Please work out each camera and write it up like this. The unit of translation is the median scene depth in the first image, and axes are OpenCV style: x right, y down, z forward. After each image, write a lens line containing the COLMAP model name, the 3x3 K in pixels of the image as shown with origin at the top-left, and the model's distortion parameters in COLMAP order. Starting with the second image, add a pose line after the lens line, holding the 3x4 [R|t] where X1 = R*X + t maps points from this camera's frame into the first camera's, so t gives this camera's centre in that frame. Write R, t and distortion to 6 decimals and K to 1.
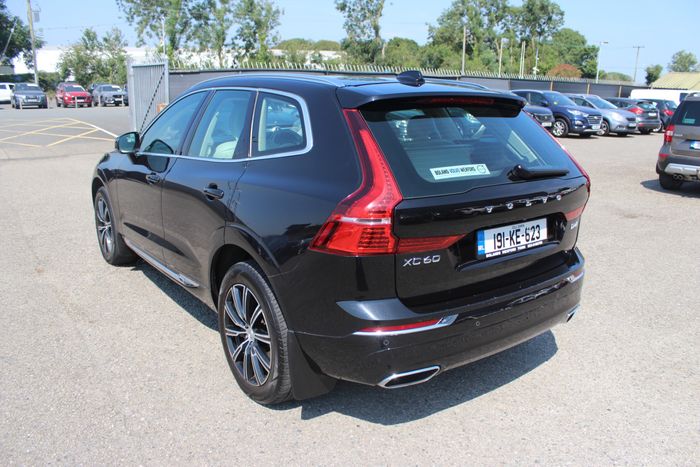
lens RADIAL K [[569.4, 0, 350.4], [0, 569.4, 232.9], [0, 0, 1]] dist [-0.086686, 0.057092]
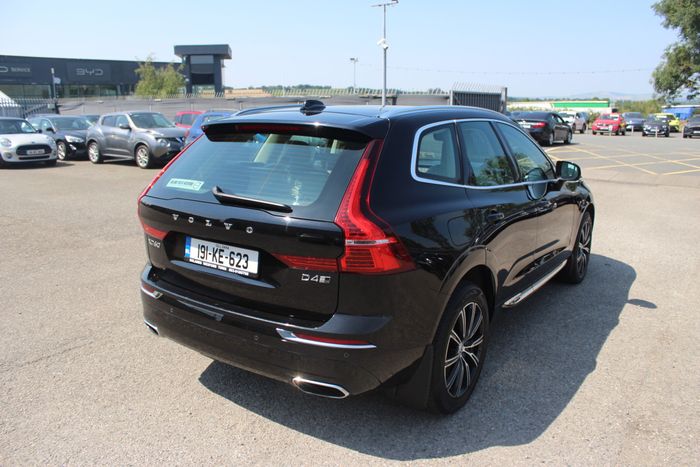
lens RADIAL K [[569.4, 0, 355.1], [0, 569.4, 235.0], [0, 0, 1]] dist [-0.086686, 0.057092]
pose [[0.325078, 0.195756, -0.925205, 1.323924], [-0.239019, 0.963584, 0.119895, -0.214020], [0.914983, 0.182167, 0.360029, 0.829457]]
